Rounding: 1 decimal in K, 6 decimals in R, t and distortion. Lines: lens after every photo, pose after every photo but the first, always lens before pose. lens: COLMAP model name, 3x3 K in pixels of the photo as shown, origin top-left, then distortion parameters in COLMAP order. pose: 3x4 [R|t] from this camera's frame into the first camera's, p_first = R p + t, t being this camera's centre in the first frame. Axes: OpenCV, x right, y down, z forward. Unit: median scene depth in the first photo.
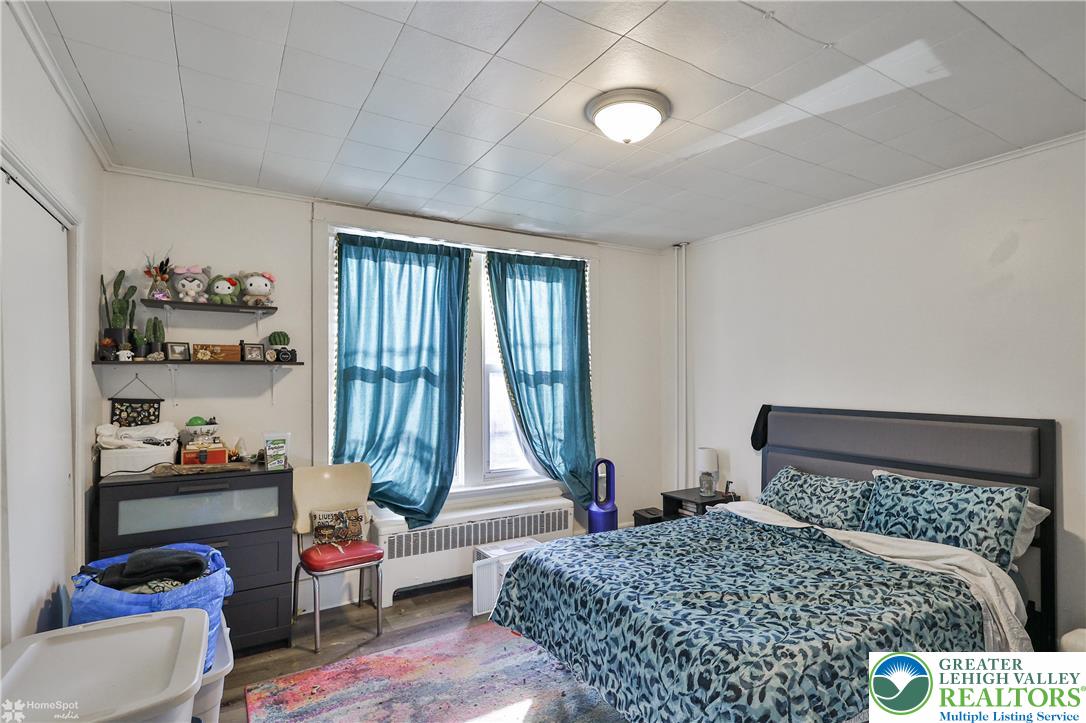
lens RADIAL K [[534.5, 0, 543.7], [0, 534.5, 372.3], [0, 0, 1]] dist [0.002274, 0.000414]
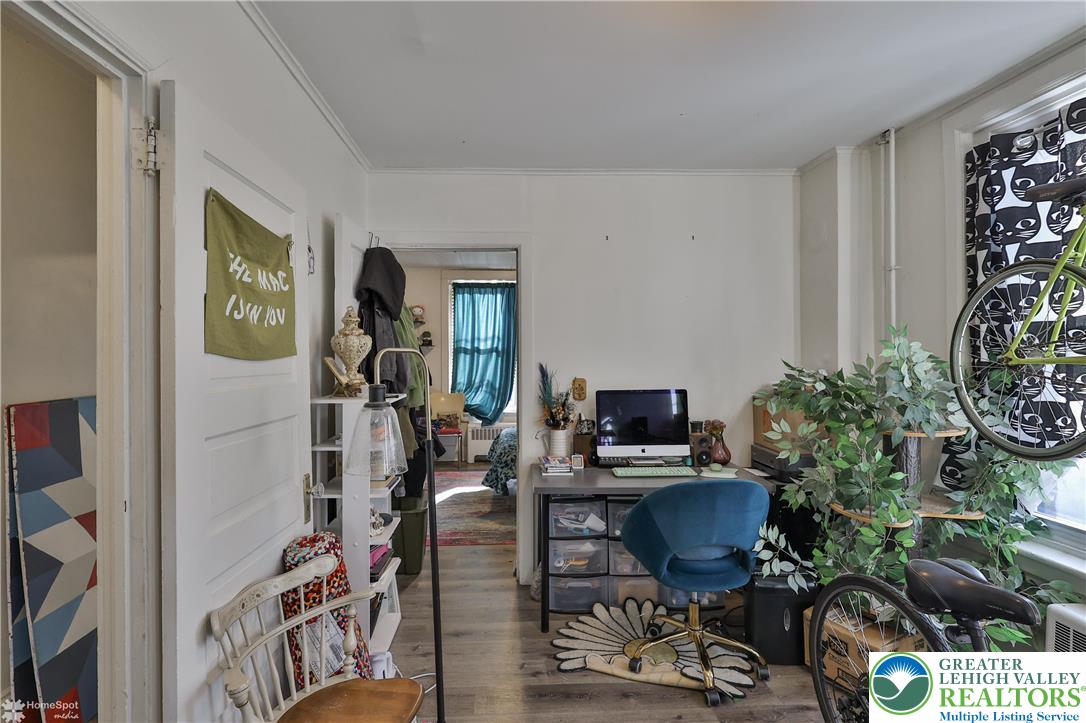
lens RADIAL K [[534.5, 0, 540.3], [0, 534.5, 355.0], [0, 0, 1]] dist [0.002274, 0.000414]
pose [[0.891979, -0.005395, -0.452044, 0.821944], [0.007704, 0.999965, 0.003268, 0.015019], [0.452011, -0.006397, 0.891989, -0.673304]]
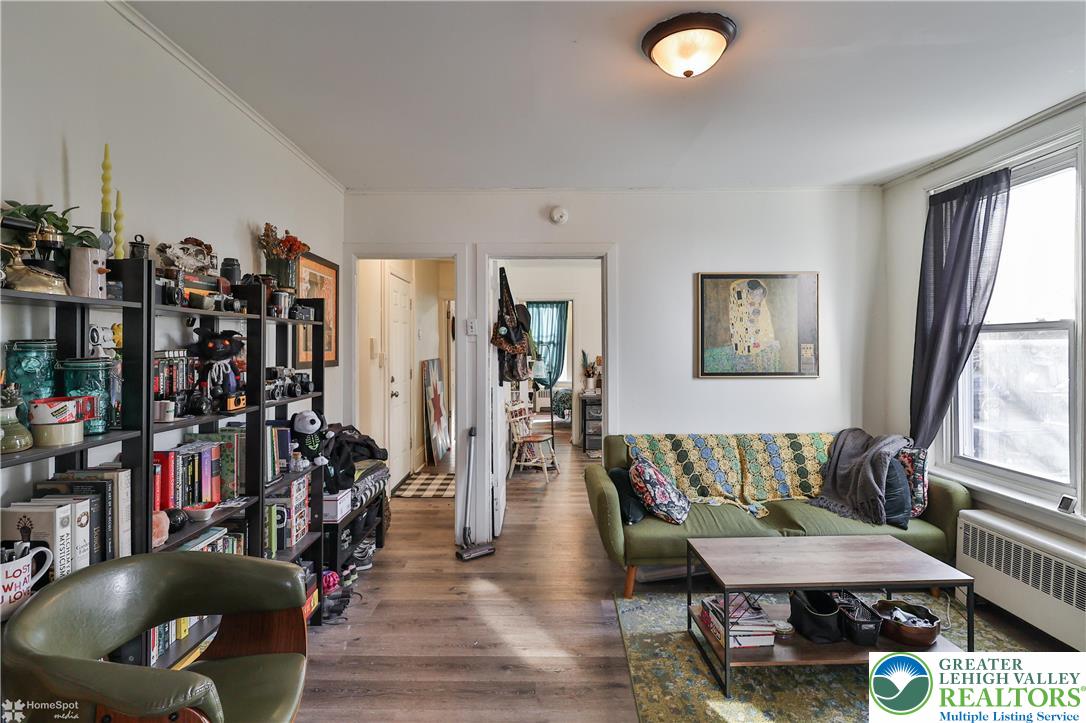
lens RADIAL K [[534.5, 0, 542.8], [0, 534.5, 350.5], [0, 0, 1]] dist [0.002274, 0.000414]
pose [[0.860982, 0.000413, -0.508635, 1.346098], [0.007330, 0.999886, 0.013220, 0.007138], [0.508583, -0.015110, 0.860881, -1.751836]]
